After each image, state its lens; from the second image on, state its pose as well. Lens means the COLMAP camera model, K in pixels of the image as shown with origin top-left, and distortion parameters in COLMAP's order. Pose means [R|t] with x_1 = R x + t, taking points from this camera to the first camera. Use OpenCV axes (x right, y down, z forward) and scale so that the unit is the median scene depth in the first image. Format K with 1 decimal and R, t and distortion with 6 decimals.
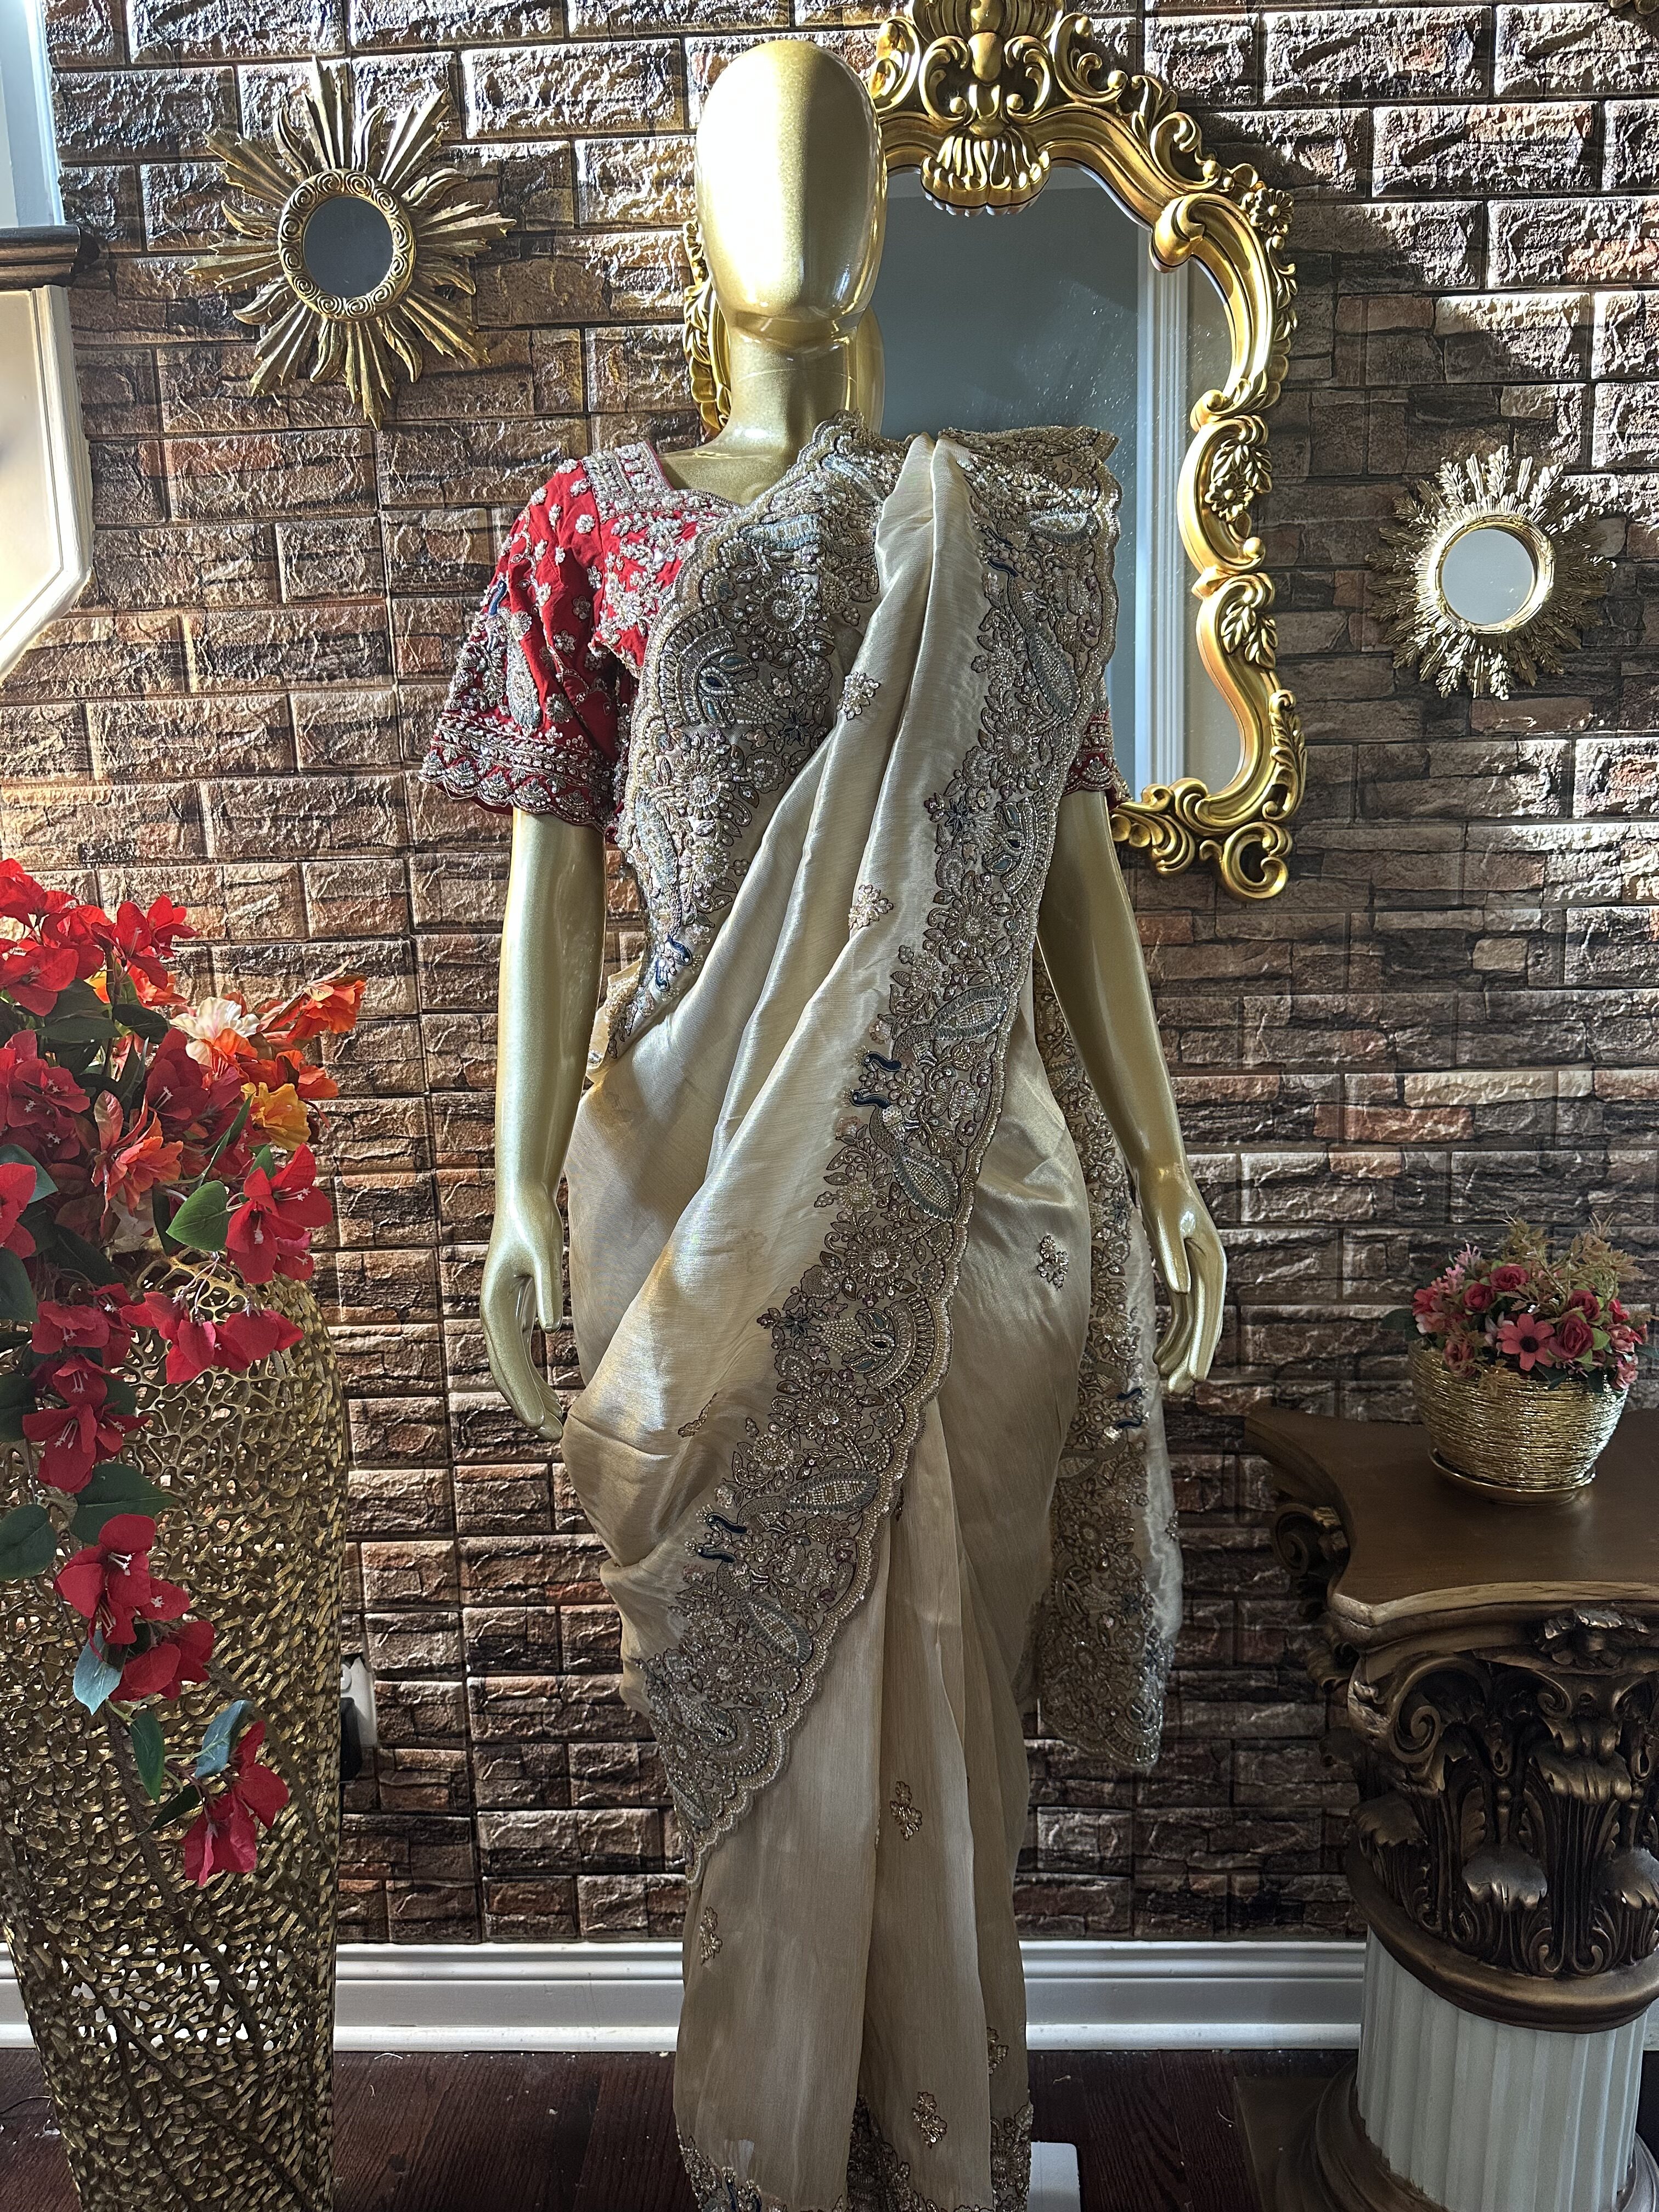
lens RADIAL K [[1754.9, 0, 843.9], [0, 1754.9, 1112.8], [0, 0, 1]] dist [0.003620, -0.039156]
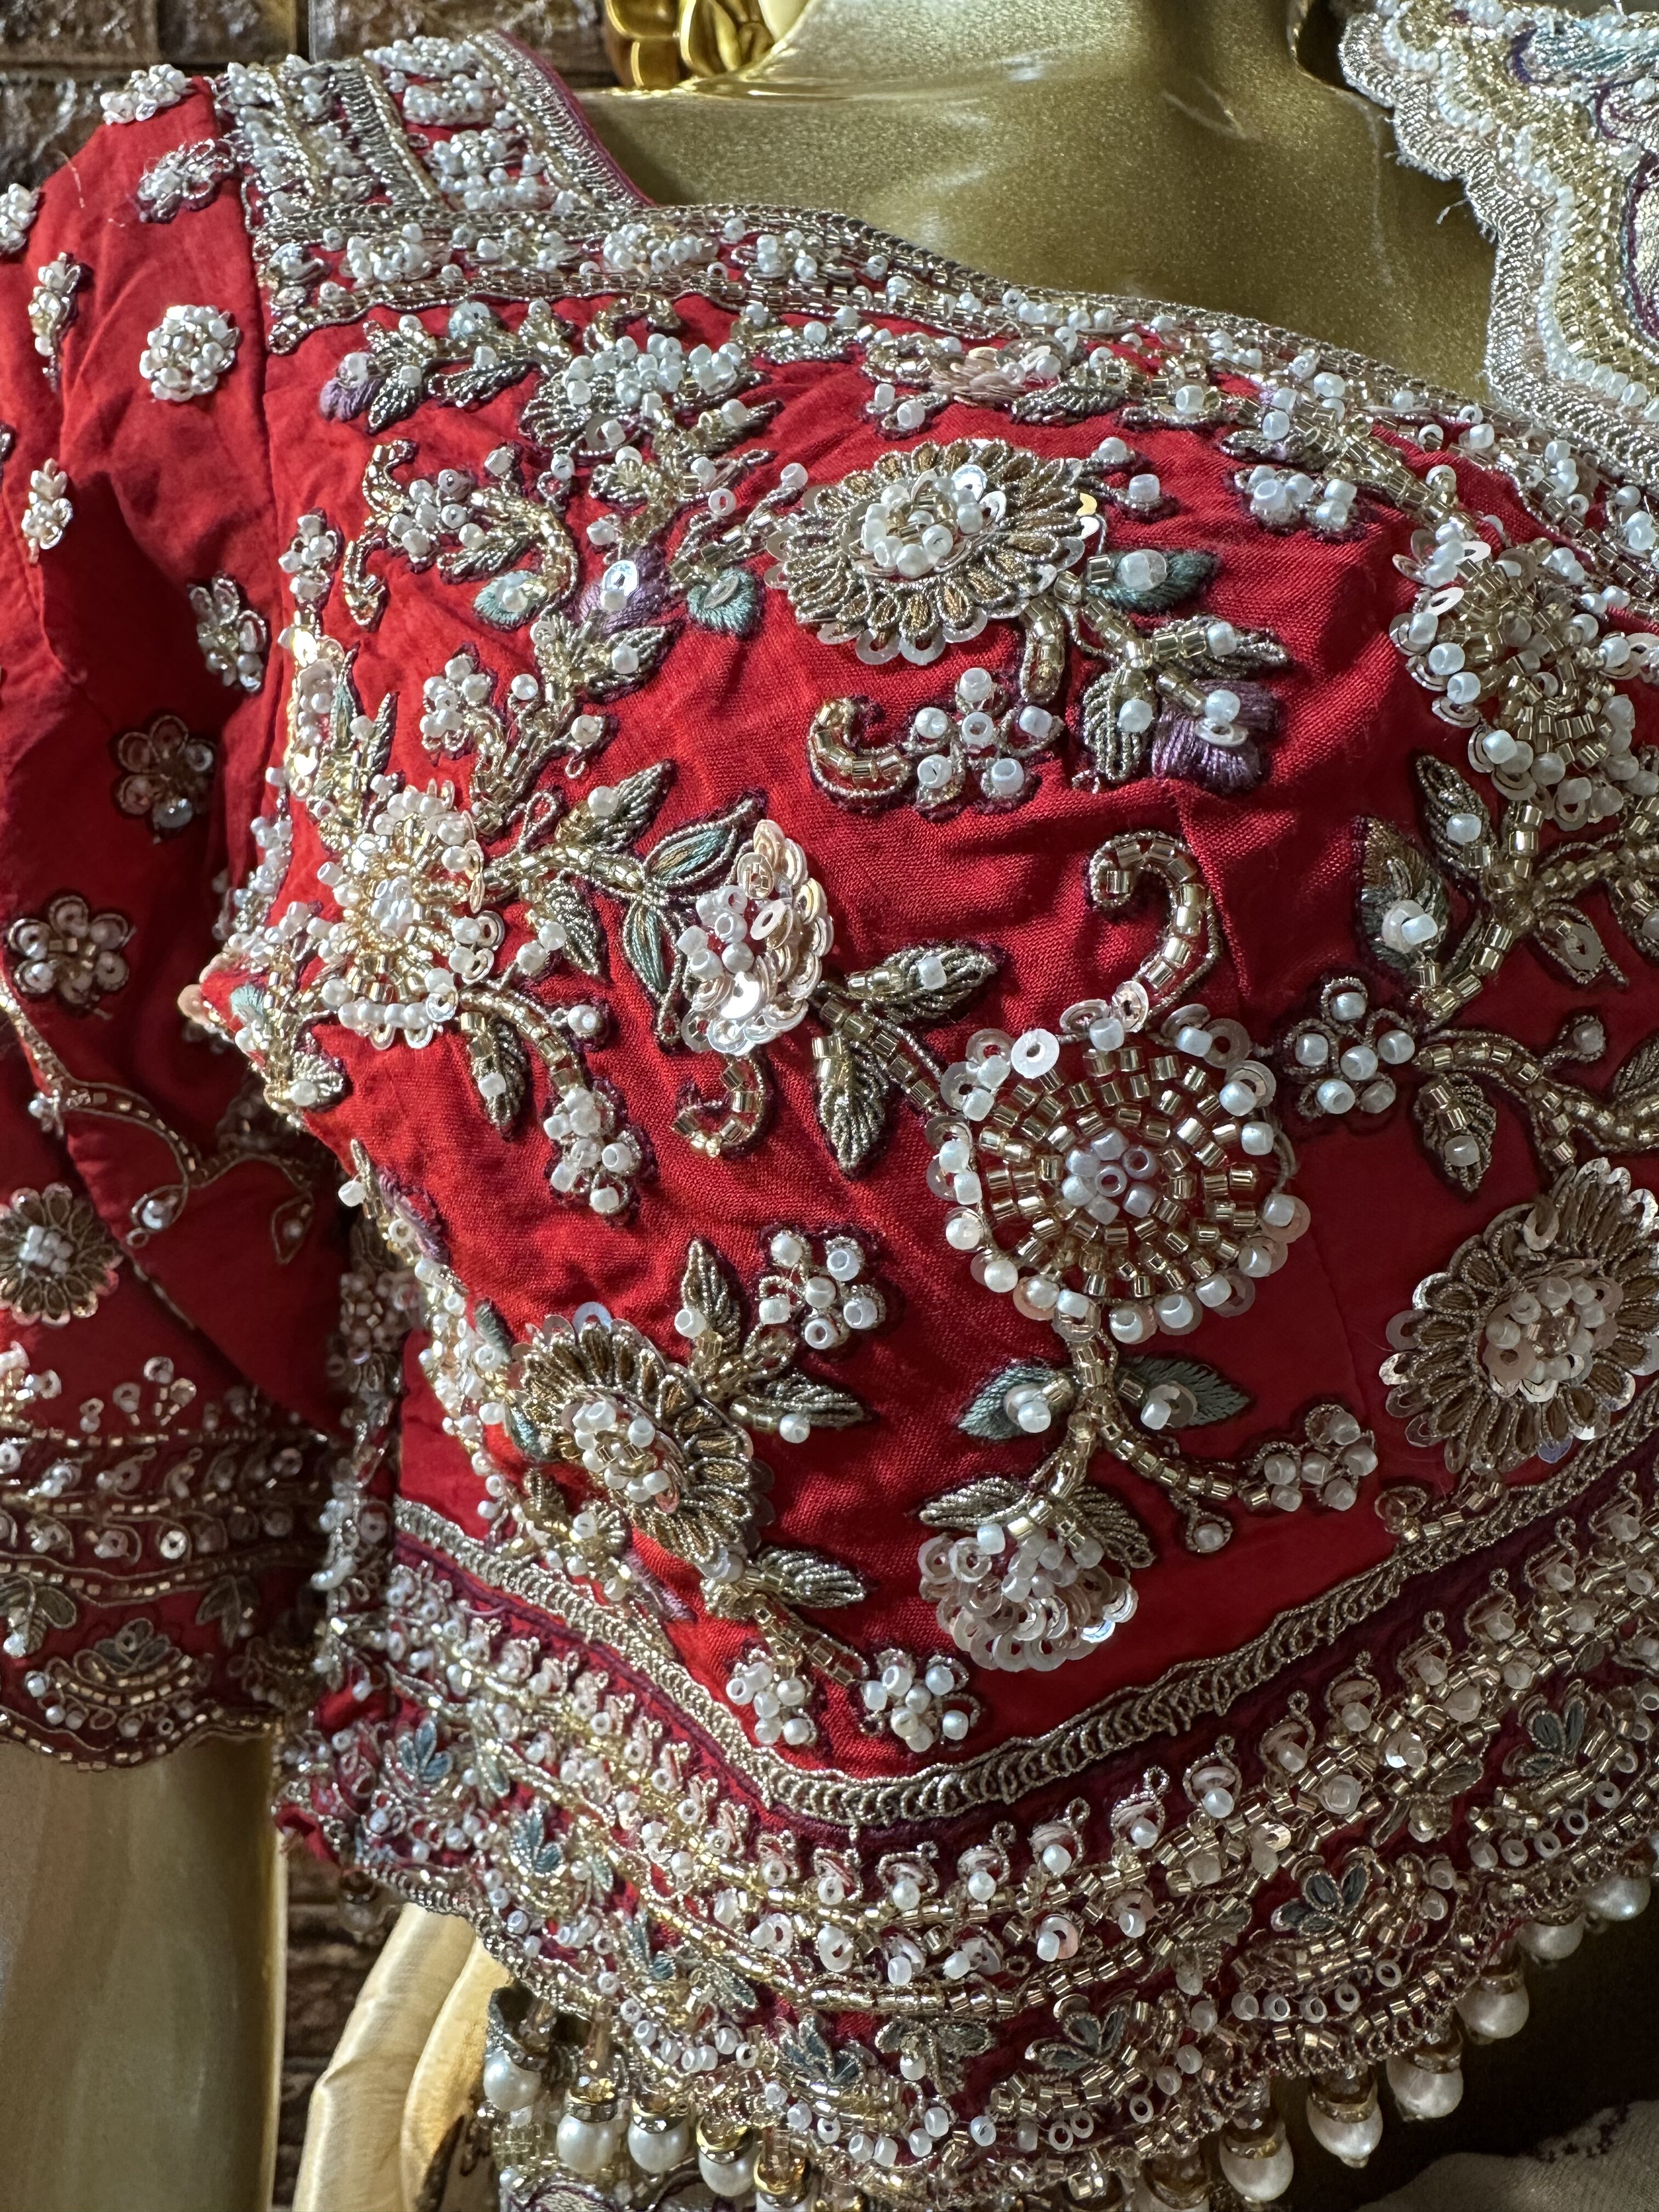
lens RADIAL K [[1754.9, 0, 783.1], [0, 1754.9, 1098.2], [0, 0, 1]] dist [0.003620, -0.039156]
pose [[0.995340, 0.025468, 0.093005, -0.080189], [-0.029080, 0.998866, 0.037690, -0.214107], [-0.091939, -0.040219, 0.994952, 0.651657]]
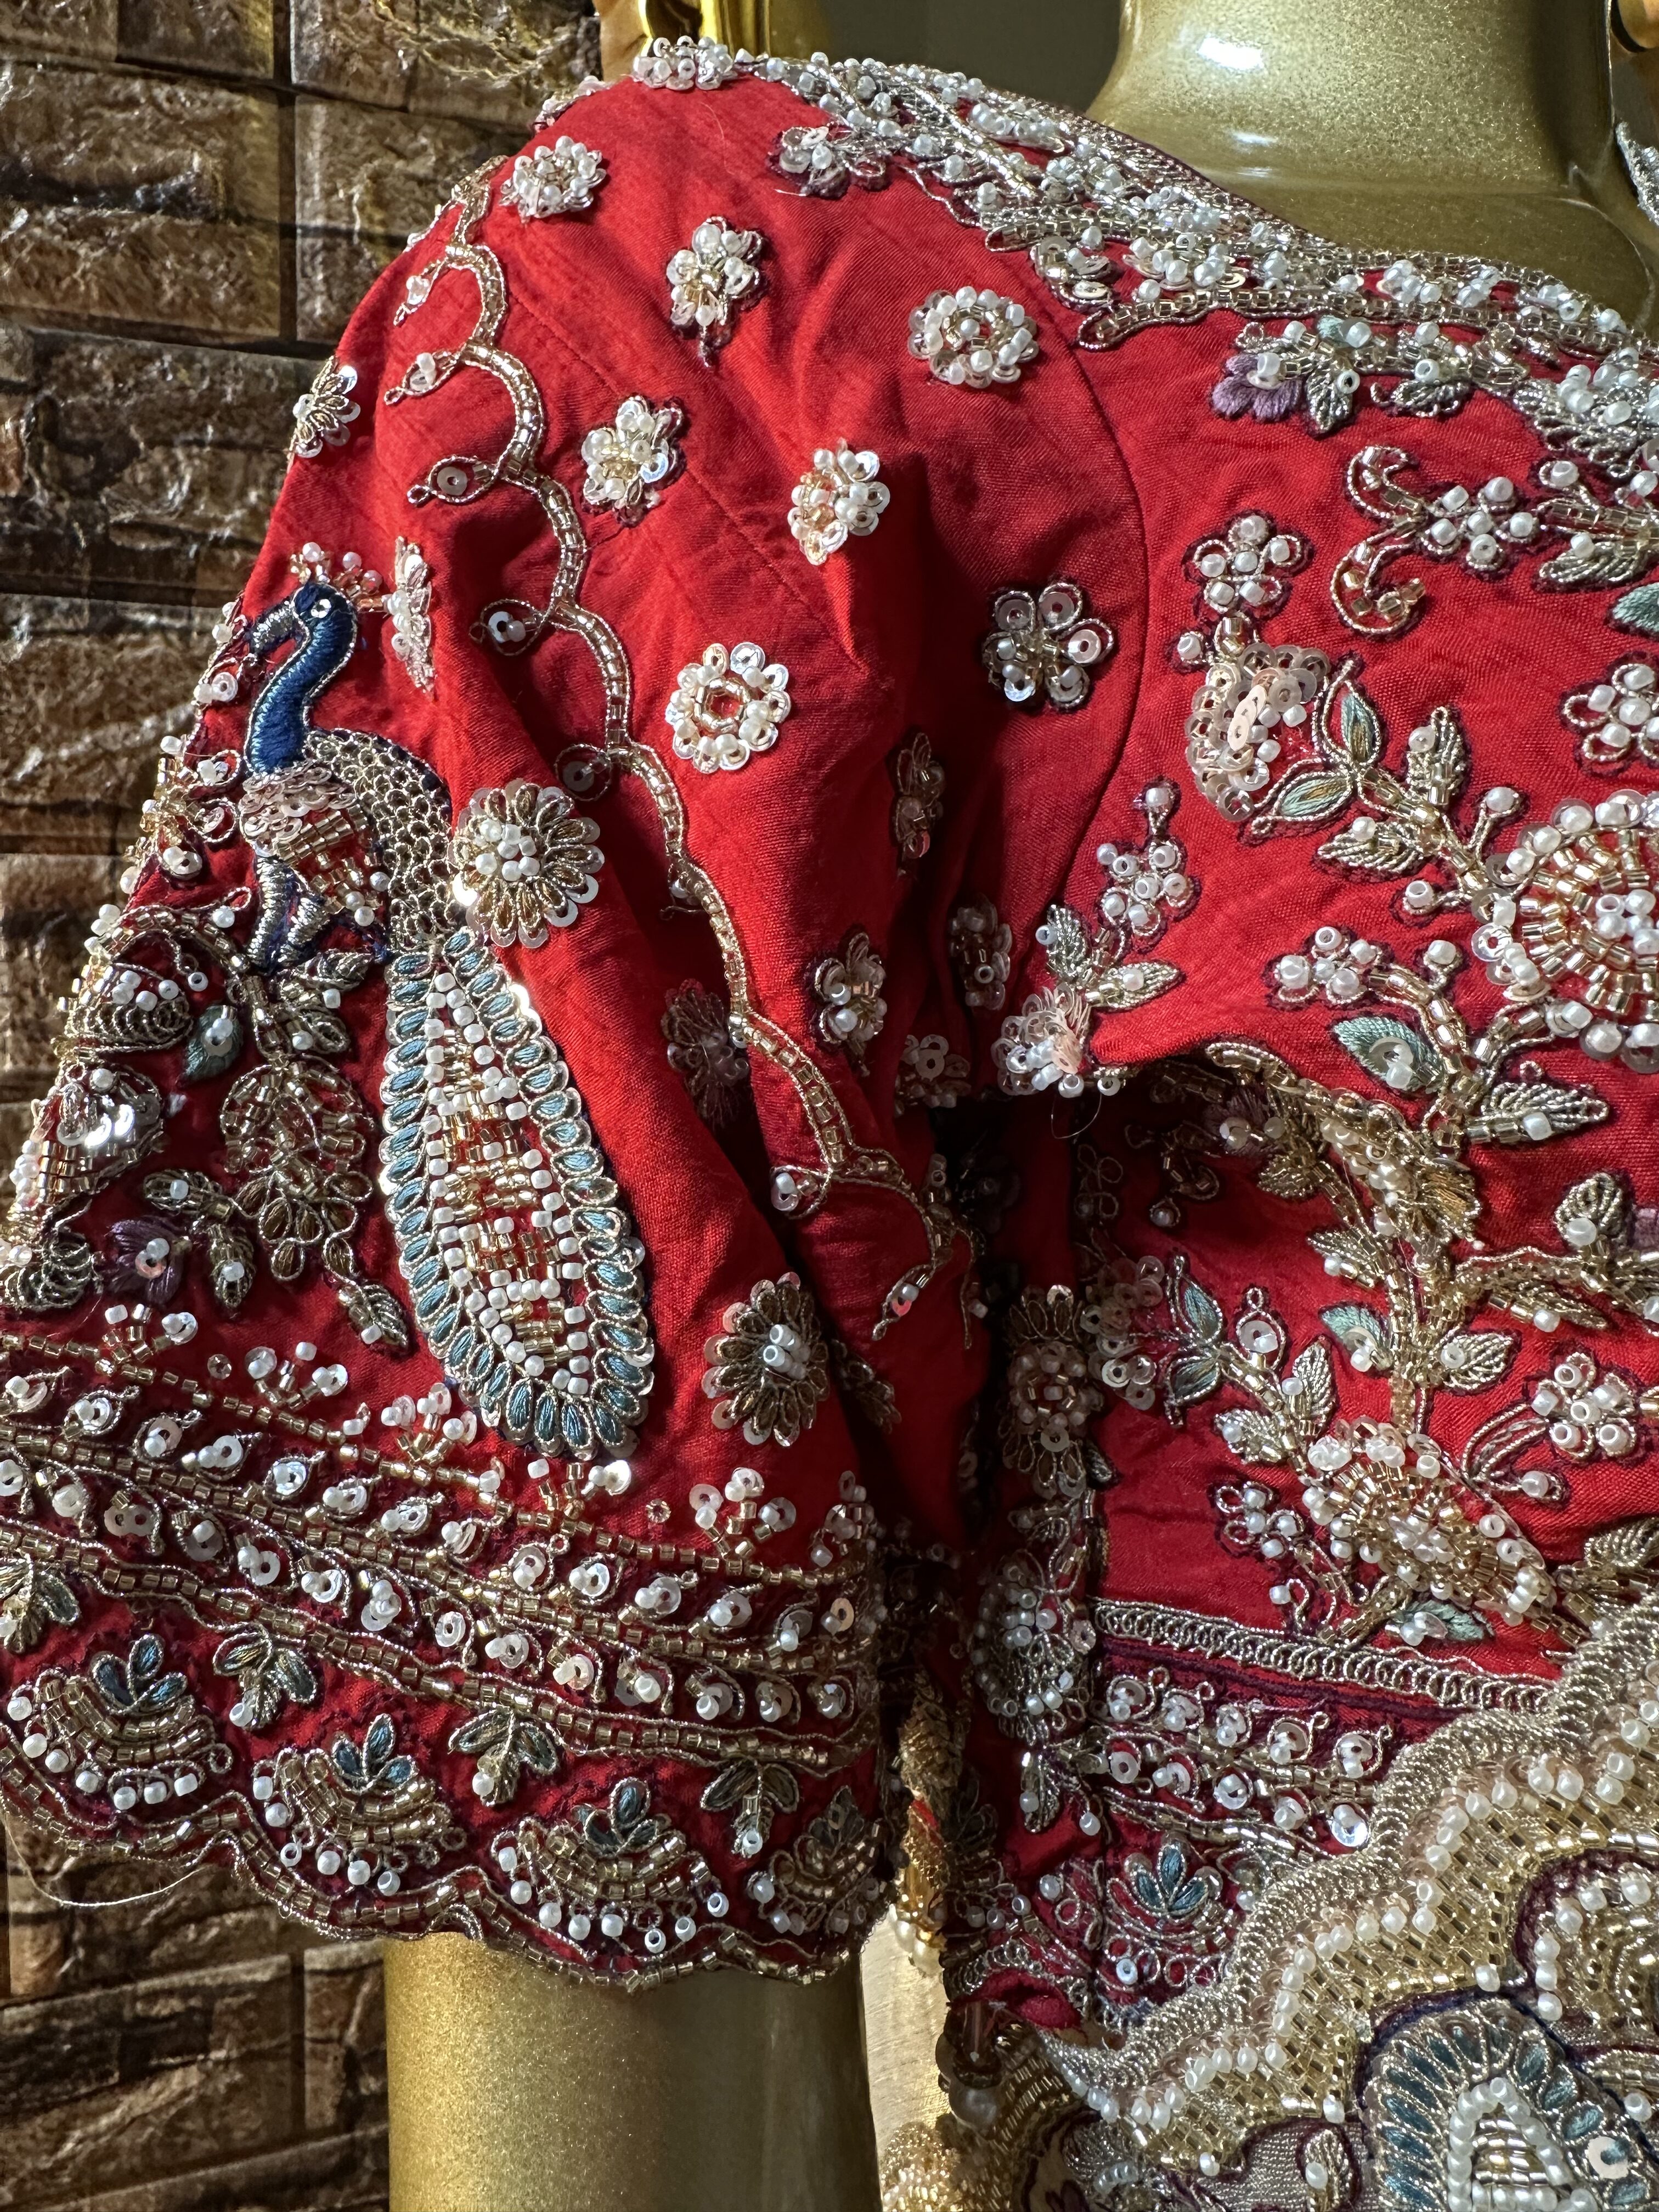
lens RADIAL K [[1754.9, 0, 789.9], [0, 1754.9, 1003.0], [0, 0, 1]] dist [0.003620, -0.039156]
pose [[0.923681, 0.006407, 0.383108, -0.188632], [0.019432, 0.997790, -0.063539, -0.210139], [-0.382669, 0.066134, 0.921516, 0.691005]]
